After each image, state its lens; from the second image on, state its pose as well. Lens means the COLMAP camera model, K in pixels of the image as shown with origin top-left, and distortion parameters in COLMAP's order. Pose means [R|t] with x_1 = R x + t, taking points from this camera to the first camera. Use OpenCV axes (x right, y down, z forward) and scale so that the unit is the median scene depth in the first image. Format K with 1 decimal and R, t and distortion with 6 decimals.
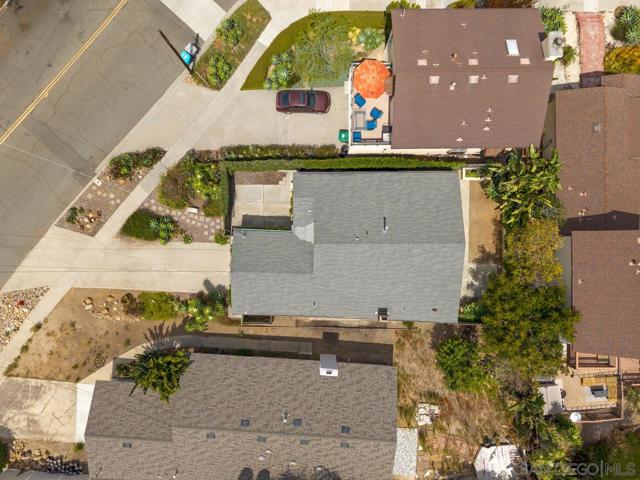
lens RADIAL K [[425.3, 0, 320.0], [0, 425.3, 240.0], [0, 0, 1]] dist [0.036940, -0.043896]
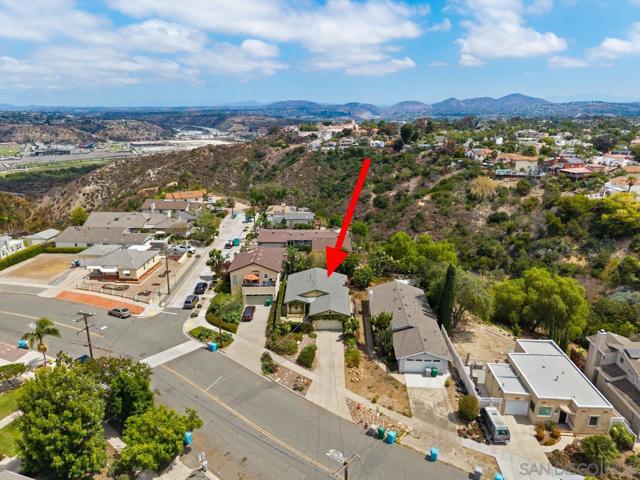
lens RADIAL K [[425.3, 0, 320.0], [0, 425.3, 240.0], [0, 0, 1]] dist [0.036940, -0.043896]
pose [[-0.010266, -0.298266, 0.954428, -1.887015], [0.999946, -0.001582, 0.010261, 0.004971], [-0.001551, 0.954481, 0.298266, 0.033886]]
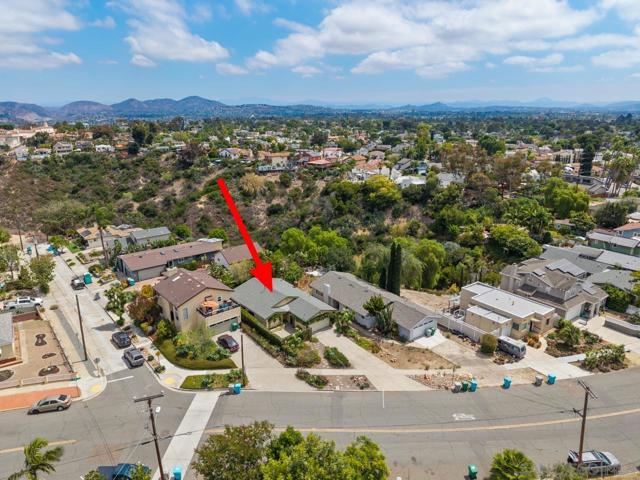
lens RADIAL K [[425.3, 0, 320.0], [0, 425.3, 240.0], [0, 0, 1]] dist [0.036940, -0.043896]
pose [[-0.641256, -0.229502, 0.732202, -1.486628], [0.767274, -0.180607, 0.615363, -1.037273], [-0.008986, 0.956405, 0.291906, 0.046023]]
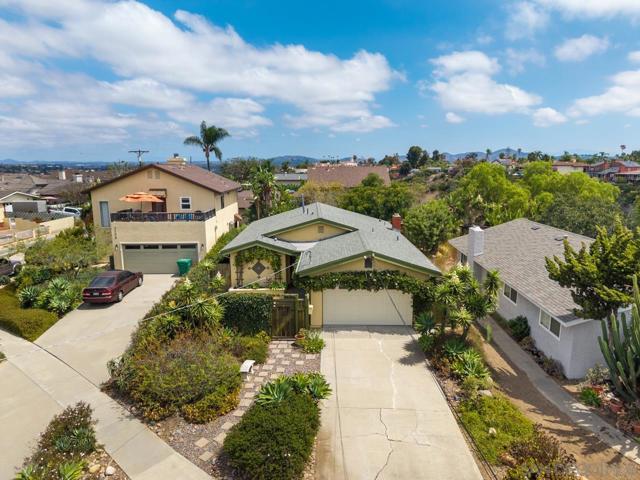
lens RADIAL K [[425.3, 0, 320.0], [0, 425.3, 240.0], [0, 0, 1]] dist [0.036940, -0.043896]
pose [[-0.017975, -0.178390, 0.983796, -0.697335], [0.999838, -0.003455, 0.017642, -0.002165], [0.000252, 0.983954, 0.178424, 0.783324]]
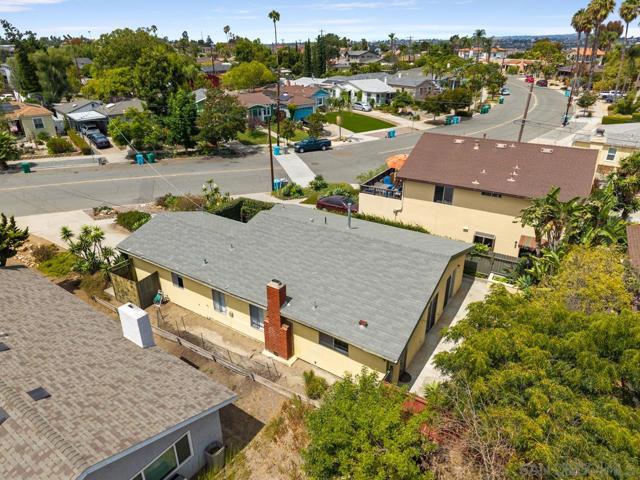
lens RADIAL K [[425.3, 0, 320.0], [0, 425.3, 240.0], [0, 0, 1]] dist [0.036940, -0.043896]
pose [[0.852832, 0.222360, -0.472476, 0.403936], [-0.522179, 0.367580, -0.769554, 0.504694], [0.002554, 0.903018, 0.429596, 0.616659]]
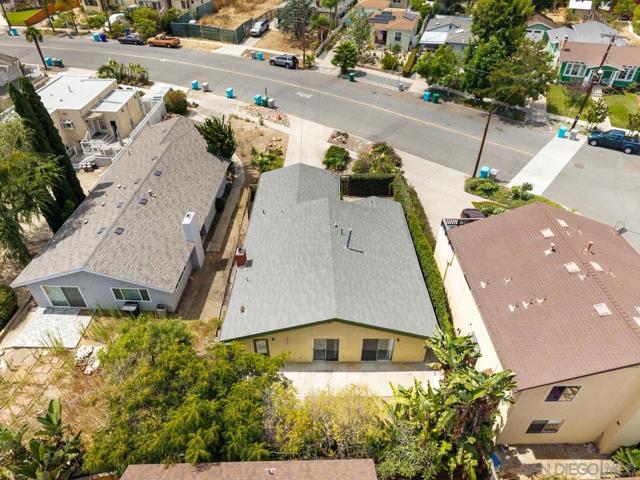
lens RADIAL K [[425.3, 0, 320.0], [0, 425.3, 240.0], [0, 0, 1]] dist [0.036940, -0.043896]
pose [[0.020823, 0.628634, -0.777423, 0.685036], [-0.999758, 0.018601, -0.011737, 0.035146], [0.007083, 0.777479, 0.628869, 0.411560]]
